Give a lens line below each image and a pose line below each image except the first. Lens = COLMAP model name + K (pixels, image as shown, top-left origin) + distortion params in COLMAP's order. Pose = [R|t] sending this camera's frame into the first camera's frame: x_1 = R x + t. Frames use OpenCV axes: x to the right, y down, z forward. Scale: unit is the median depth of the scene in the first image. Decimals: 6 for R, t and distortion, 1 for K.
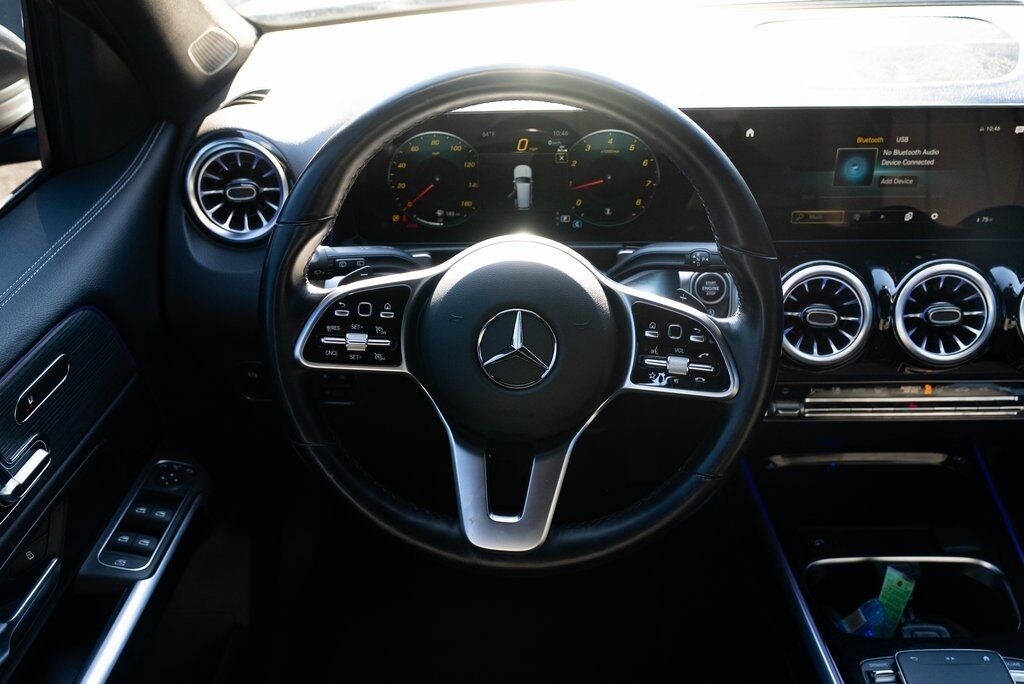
lens RADIAL K [[937.1, 0, 512.0], [0, 937.1, 342.0], [0, 0, 1]] dist [-0.002285, 0.003567]
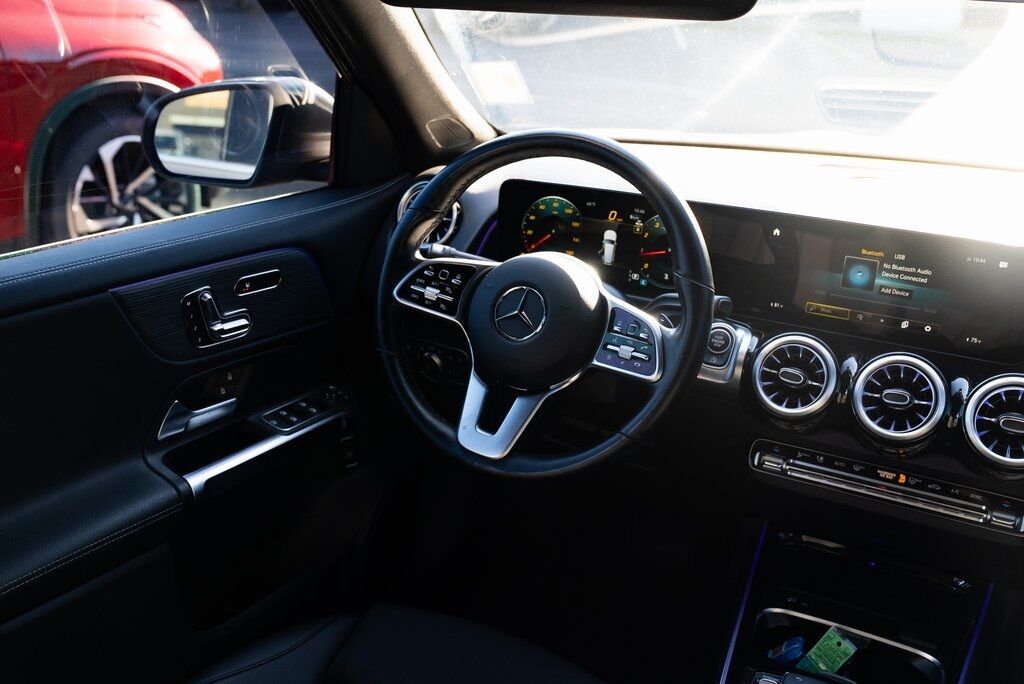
lens RADIAL K [[937.1, 0, 512.0], [0, 937.1, 342.0], [0, 0, 1]] dist [-0.002285, 0.003567]
pose [[0.890723, 0.209727, -0.403269, 0.478394], [-0.295565, 0.941260, -0.163311, 0.235038], [0.345331, 0.264657, 0.900391, -0.242495]]
